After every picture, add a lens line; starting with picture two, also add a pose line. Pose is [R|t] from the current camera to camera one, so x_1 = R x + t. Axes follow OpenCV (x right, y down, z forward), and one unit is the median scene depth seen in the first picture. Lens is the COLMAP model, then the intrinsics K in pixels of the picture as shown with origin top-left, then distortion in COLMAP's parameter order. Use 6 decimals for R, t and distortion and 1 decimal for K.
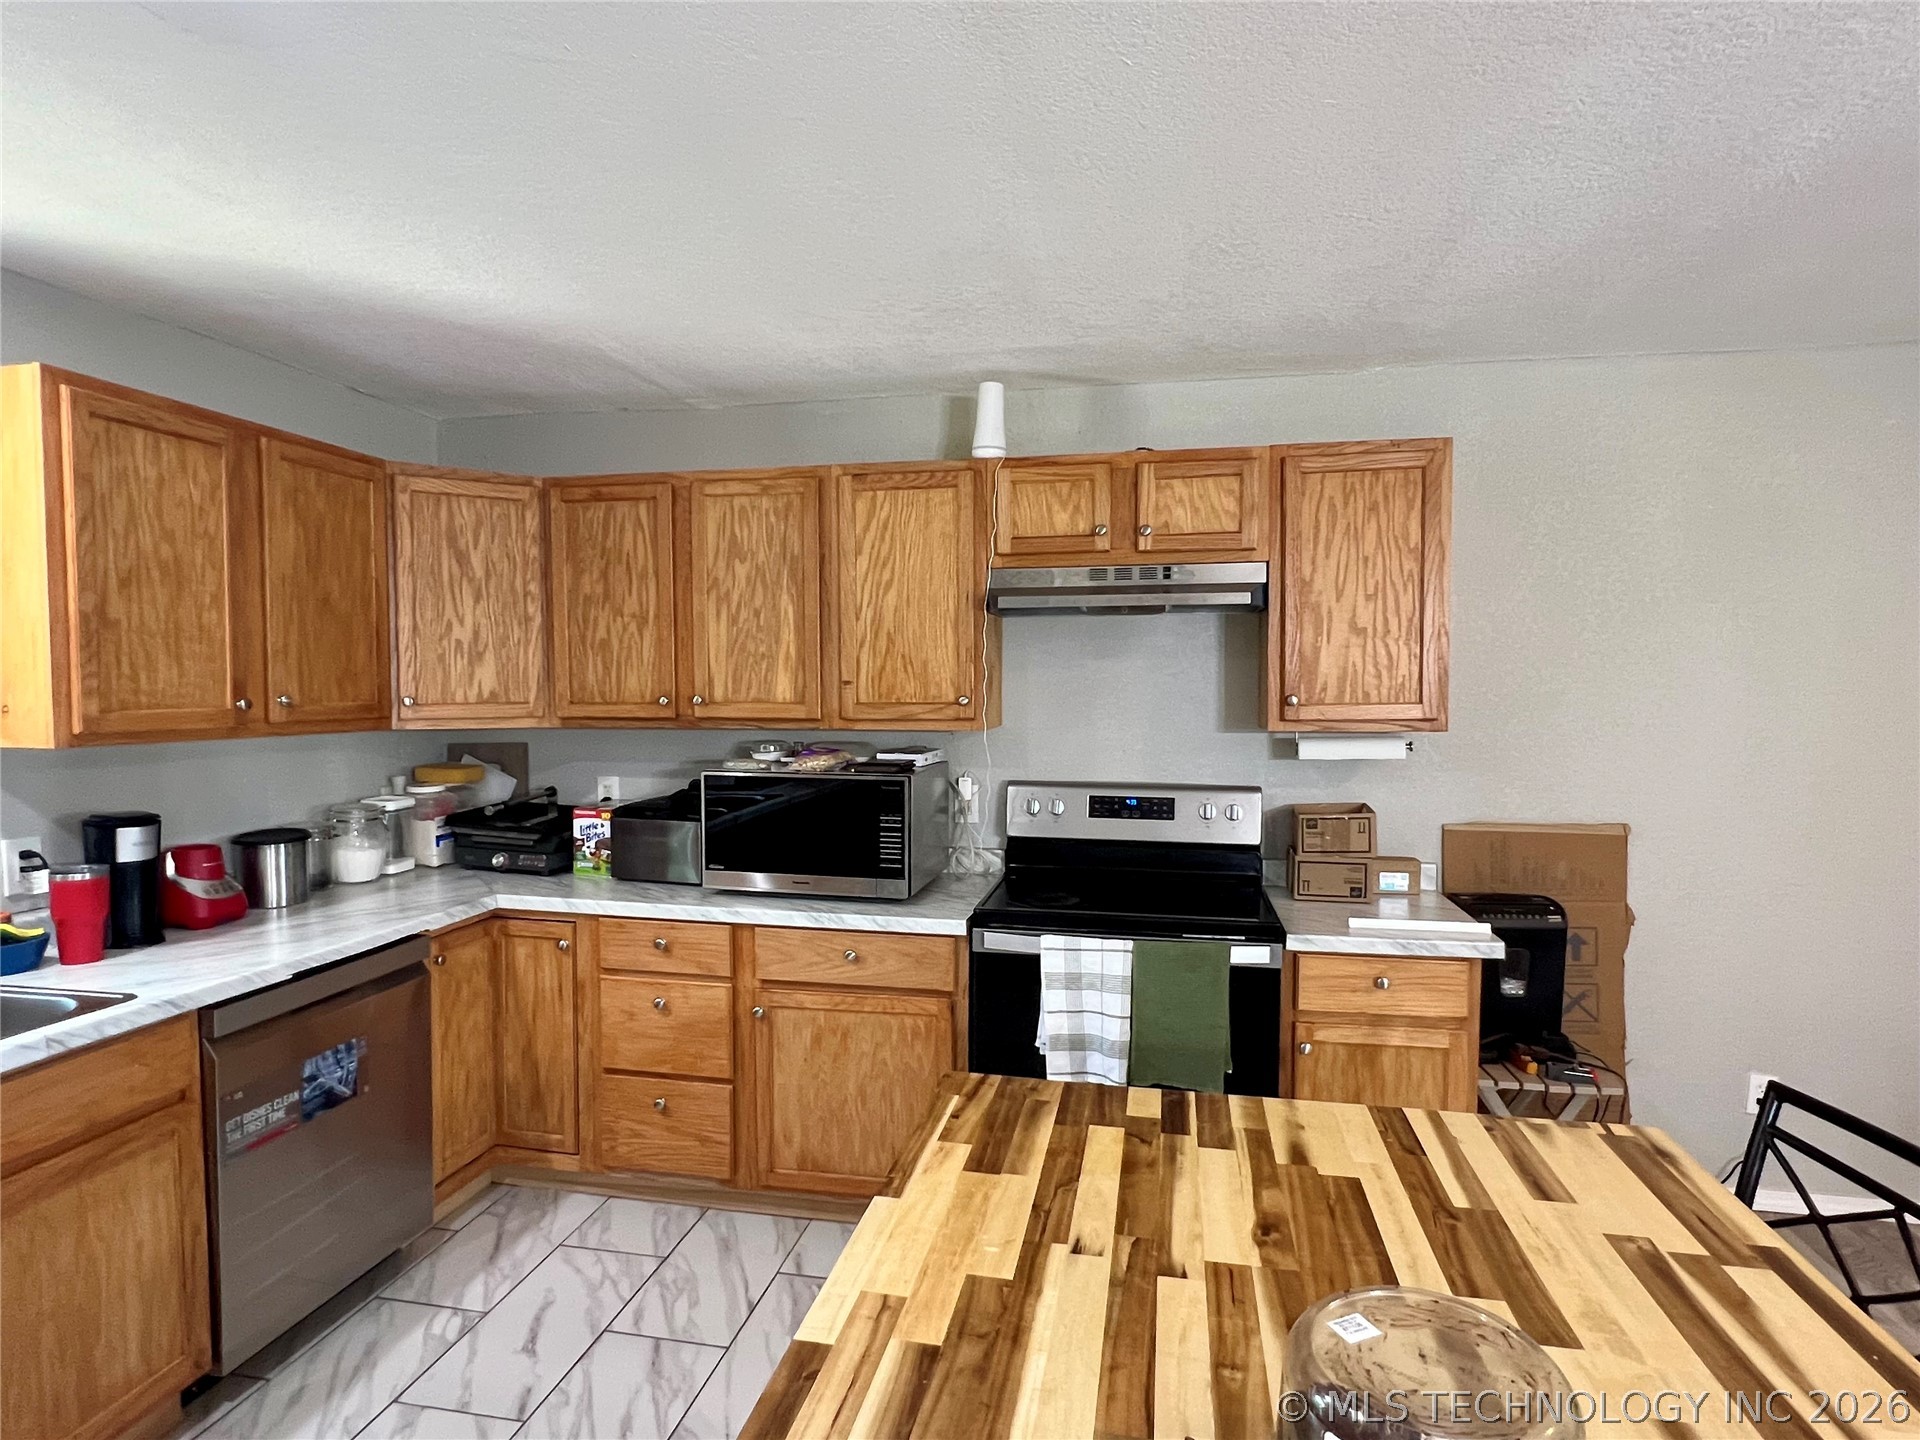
lens RADIAL K [[1043.8, 0, 965.5], [0, 1043.8, 733.7], [0, 0, 1]] dist [-0.001567, -0.000392]
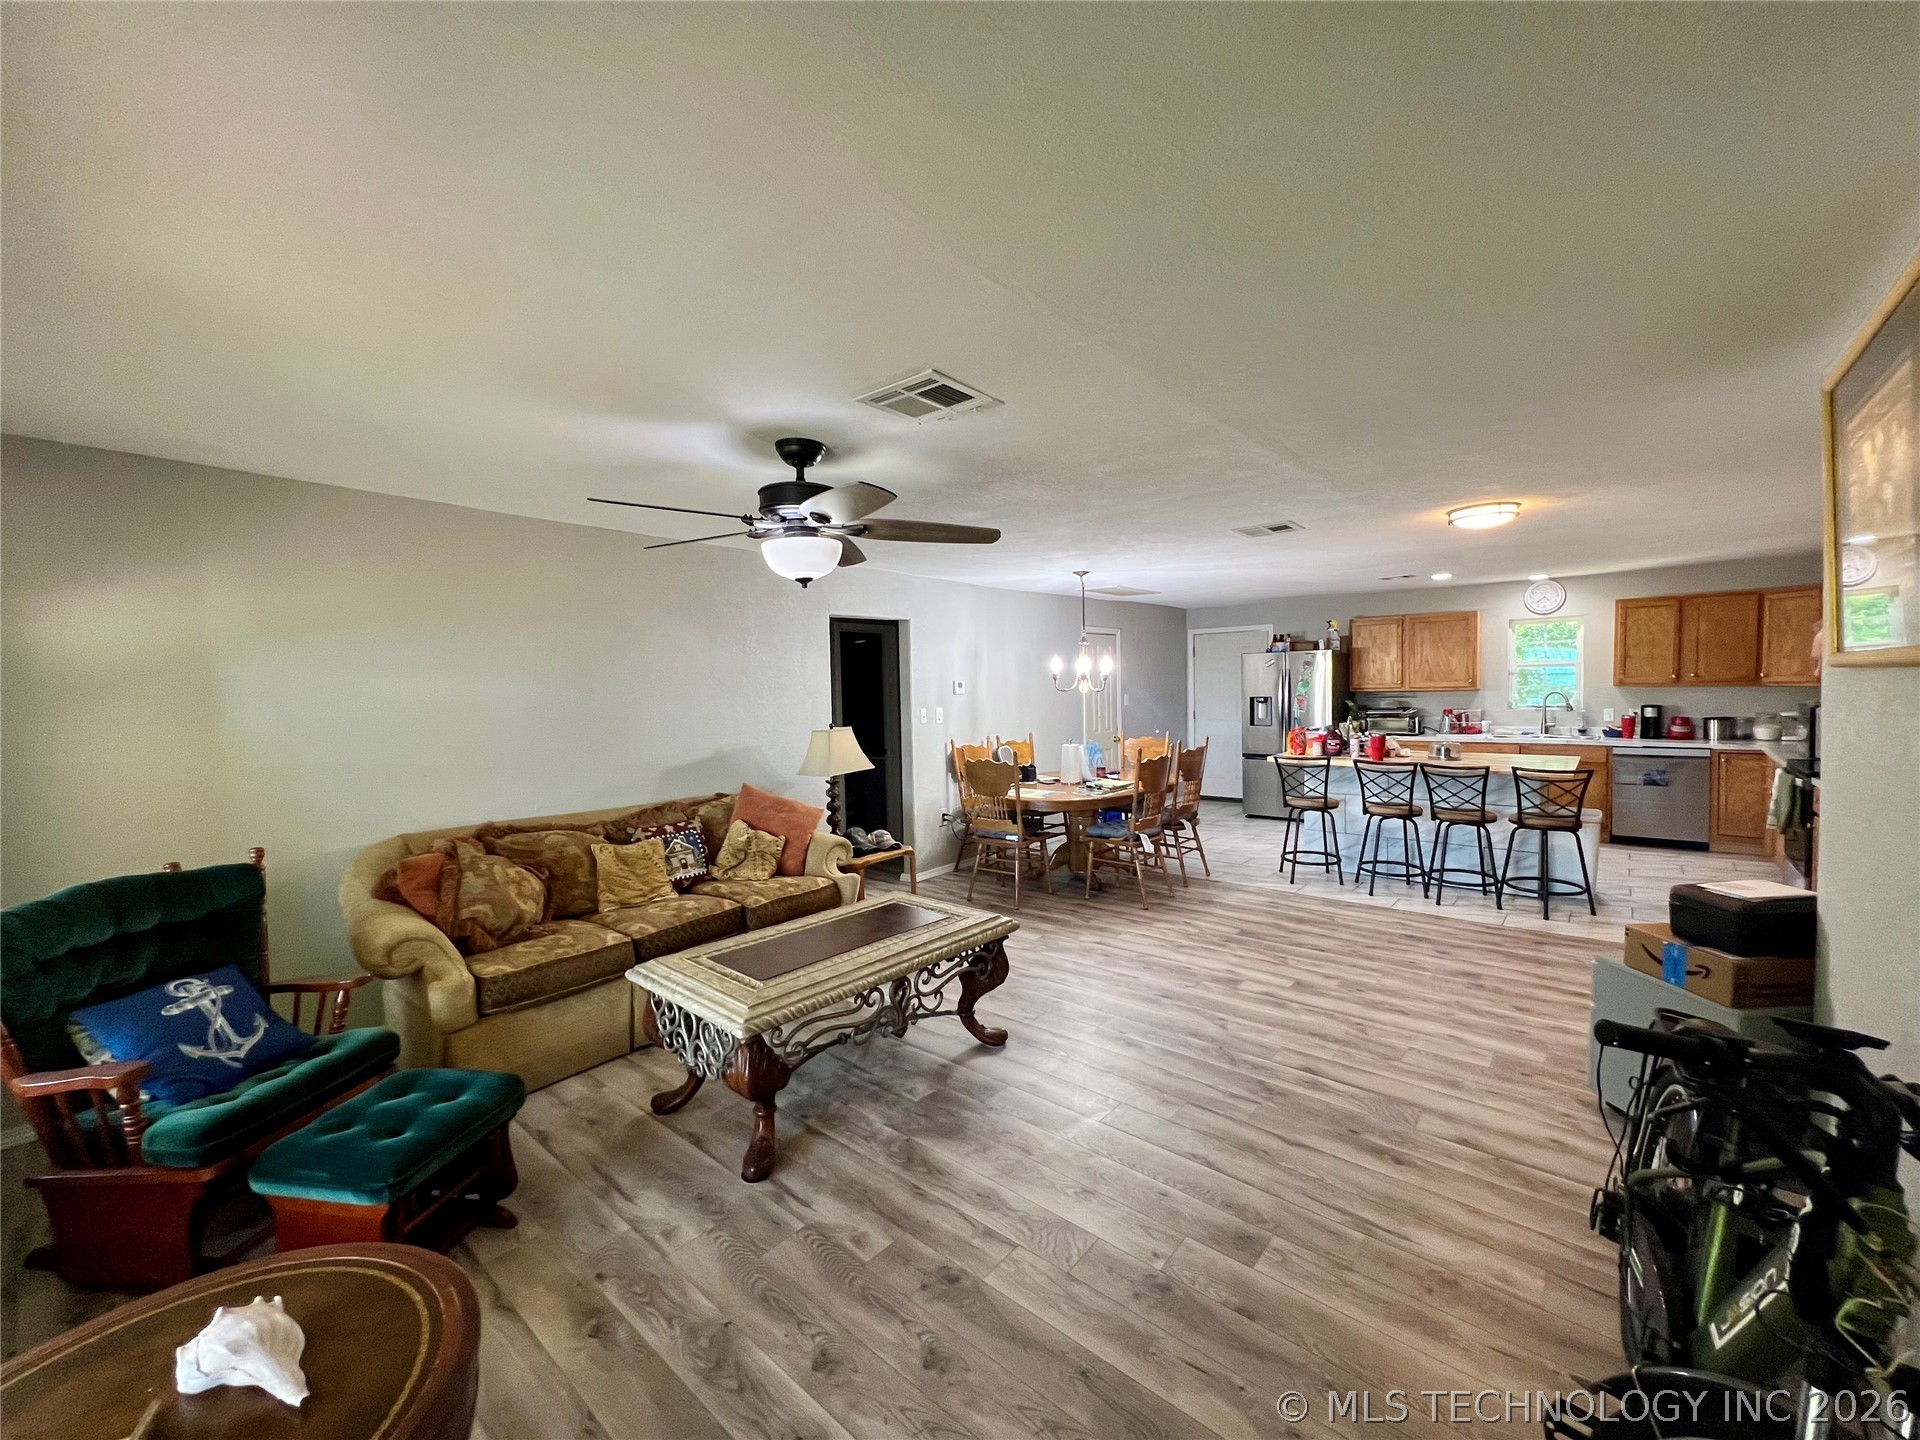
lens RADIAL K [[773.1, 0, 965.4], [0, 773.1, 726.0], [0, 0, 1]] dist [-0.001816, 0.001045]
pose [[-0.488697, 0.062886, -0.870184, 2.527126], [-0.018572, 0.996423, 0.082439, -0.028360], [0.872256, 0.056449, -0.485781, 0.157417]]
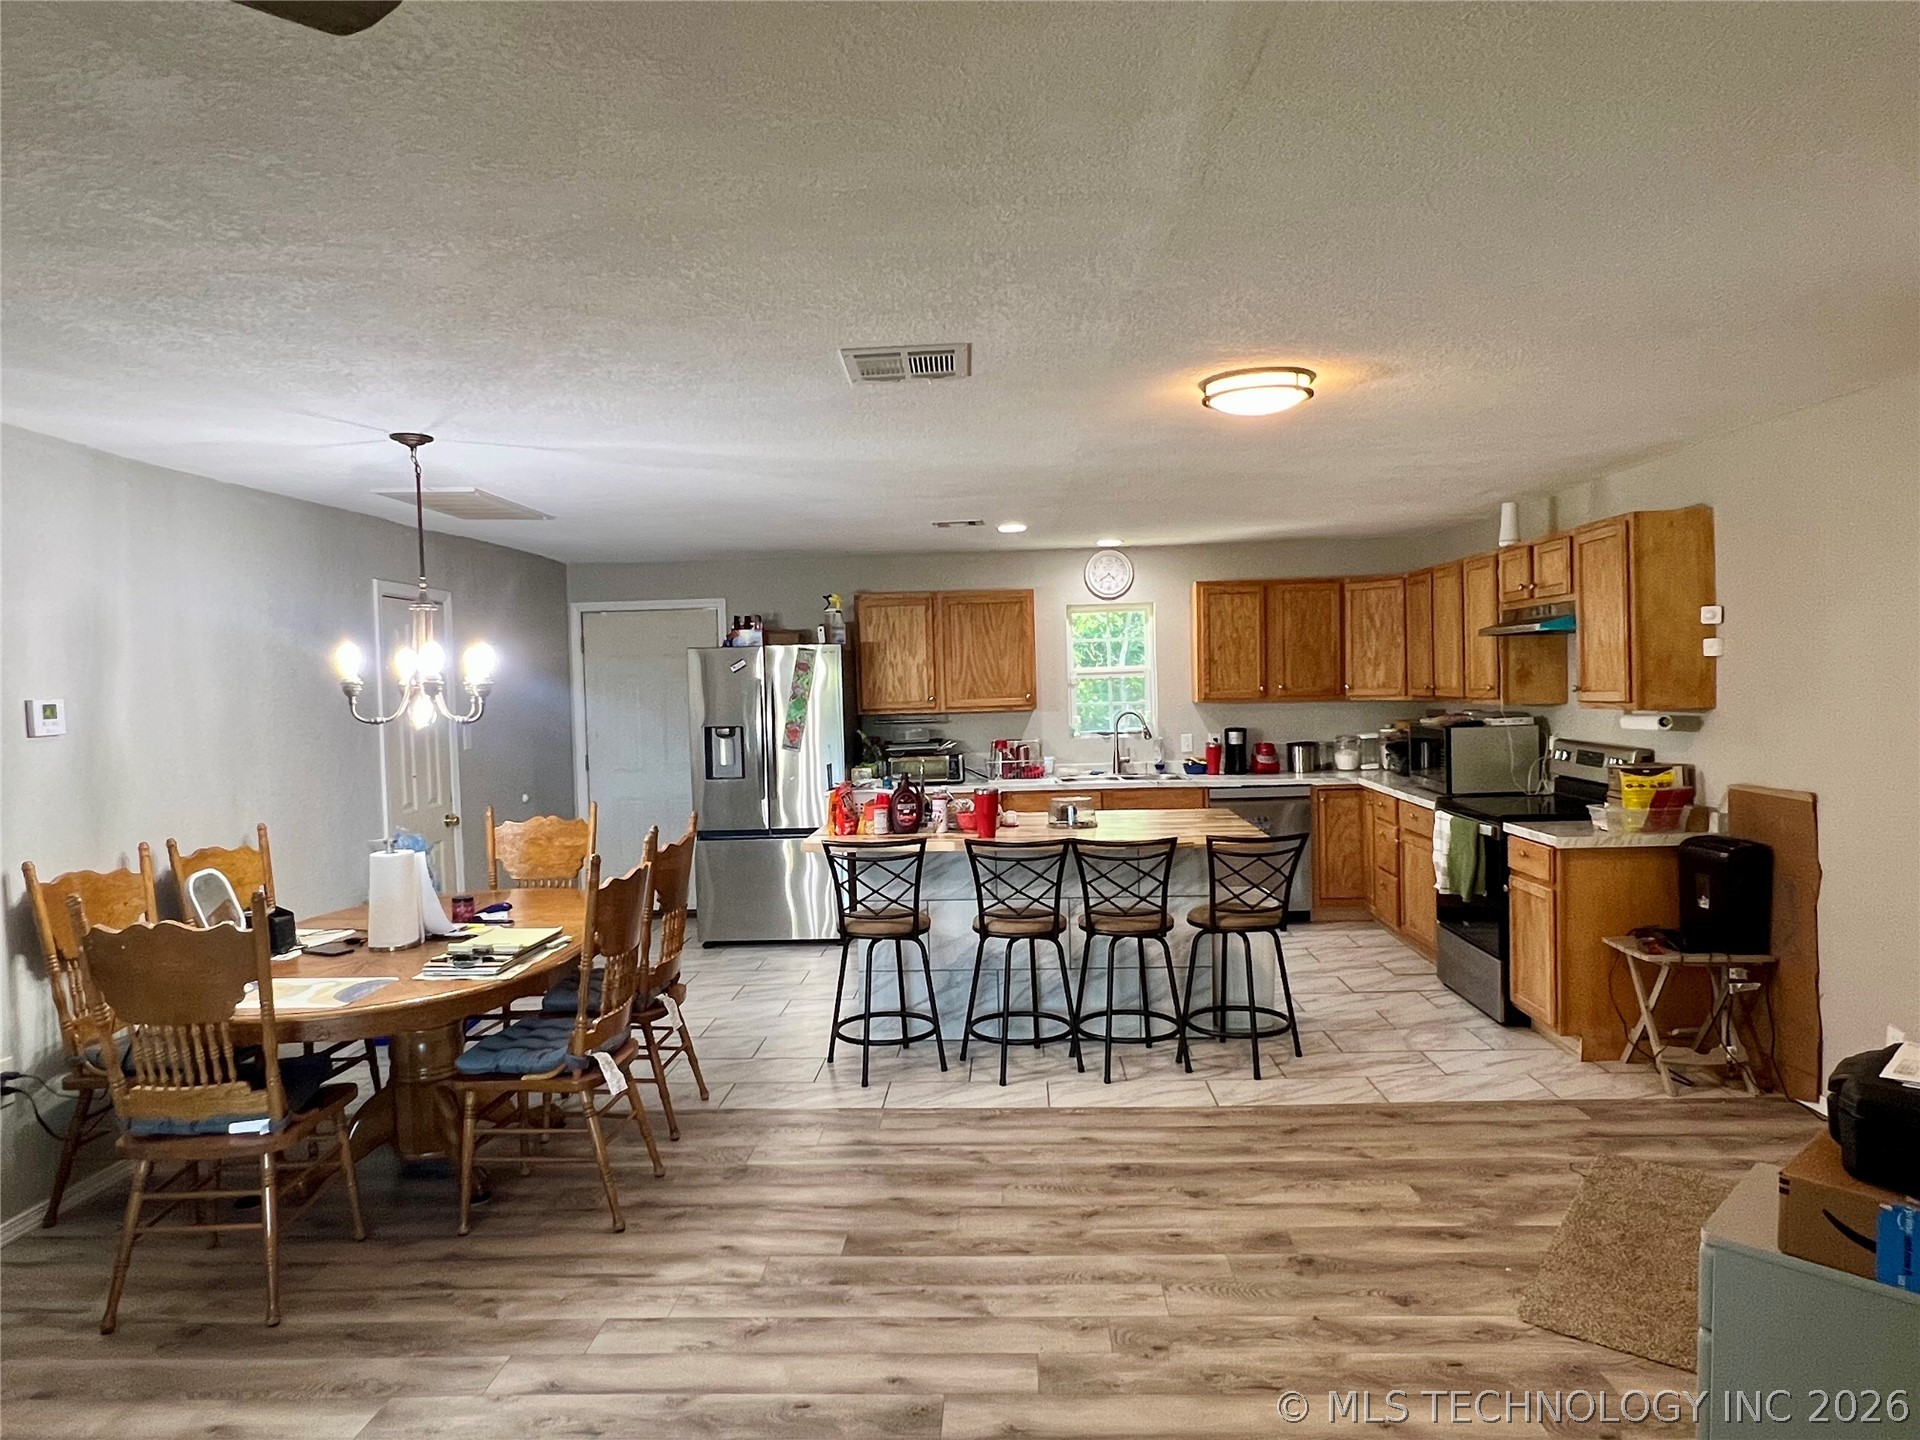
lens RADIAL K [[1201.8, 0, 961.2], [0, 1201.8, 732.8], [0, 0, 1]] dist [-0.003448, 0.000665]
pose [[0.152360, 0.040360, -0.987501, 1.975026], [-0.024396, 0.999015, 0.037067, -0.009795], [0.988024, 0.018444, 0.153194, -0.195249]]
